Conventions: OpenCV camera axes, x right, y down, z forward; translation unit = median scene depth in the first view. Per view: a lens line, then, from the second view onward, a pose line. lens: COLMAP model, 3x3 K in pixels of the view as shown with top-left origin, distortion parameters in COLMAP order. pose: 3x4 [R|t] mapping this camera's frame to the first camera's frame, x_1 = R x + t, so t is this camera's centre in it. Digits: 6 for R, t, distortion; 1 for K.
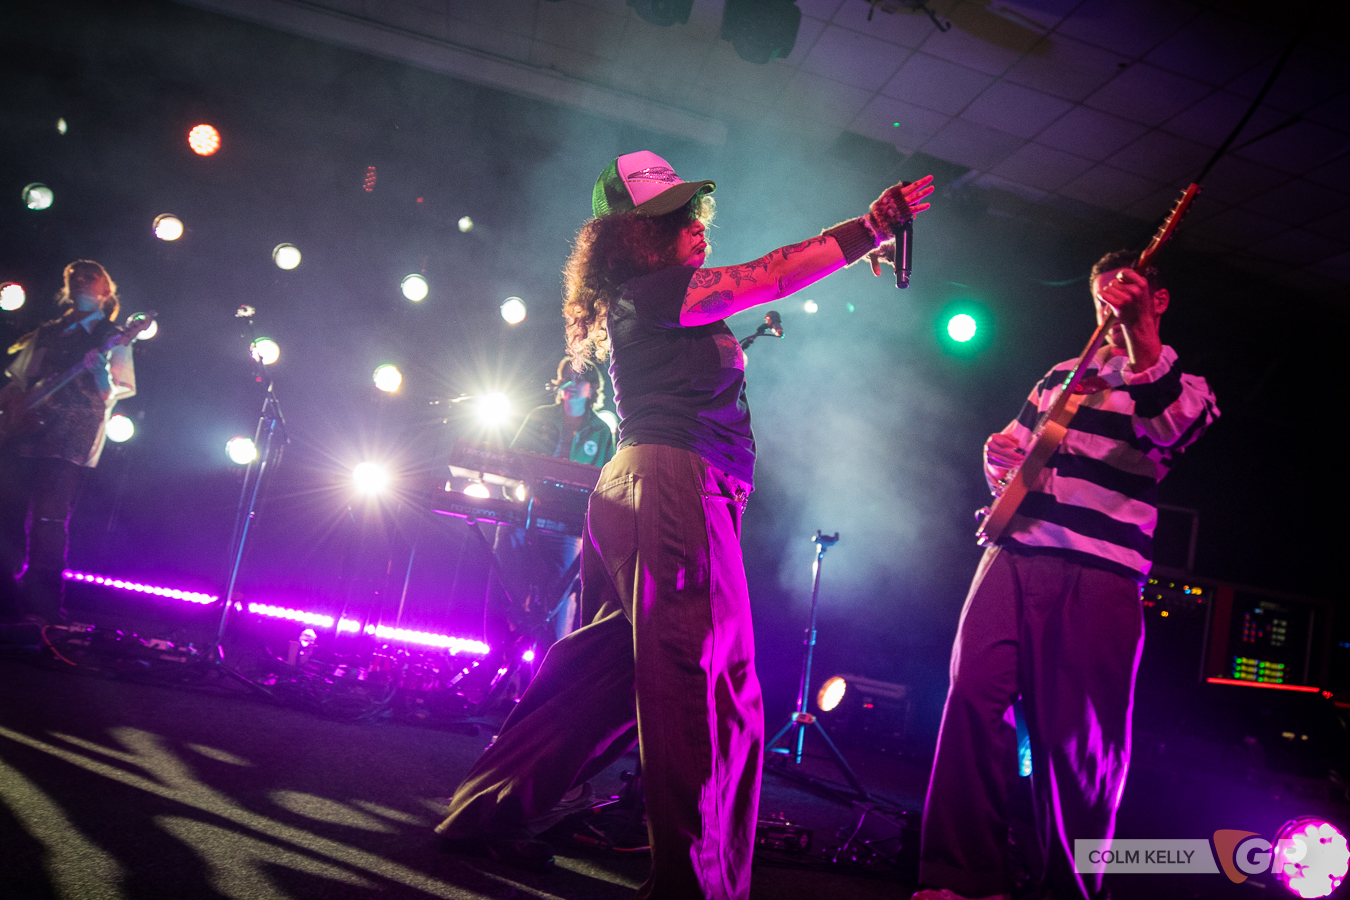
lens RADIAL K [[990.5, 0, 685.3], [0, 990.5, 457.4], [0, 0, 1]] dist [-0.036868, 0.004491]
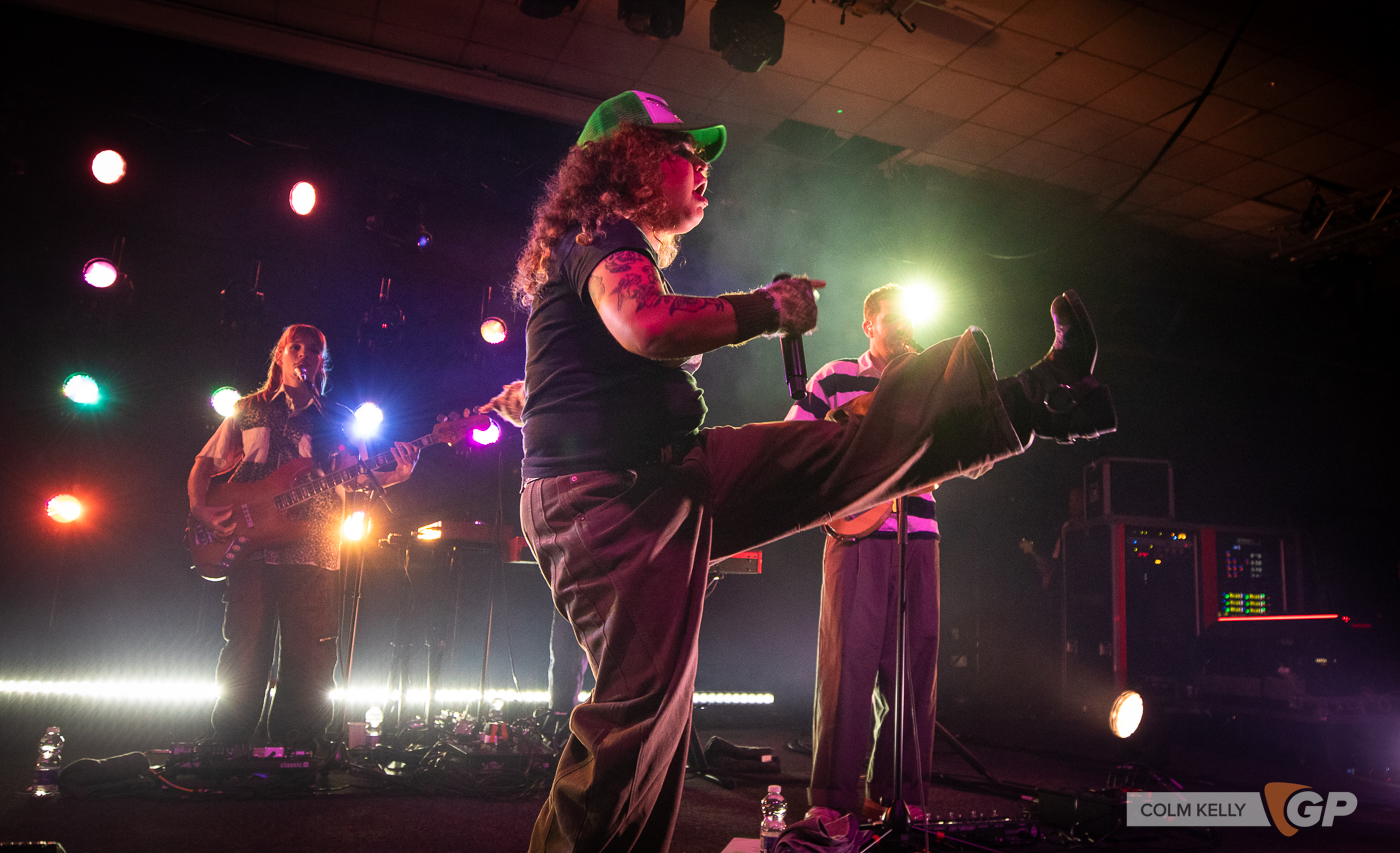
lens RADIAL K [[1072.4, 0, 740.7], [0, 1072.4, 373.0], [0, 0, 1]] dist [-0.034492, -0.000053]
pose [[0.972674, -0.095458, 0.211643, -0.176270], [0.106886, 0.993332, -0.043203, -0.042104], [-0.206108, 0.064644, 0.976392, -0.044426]]
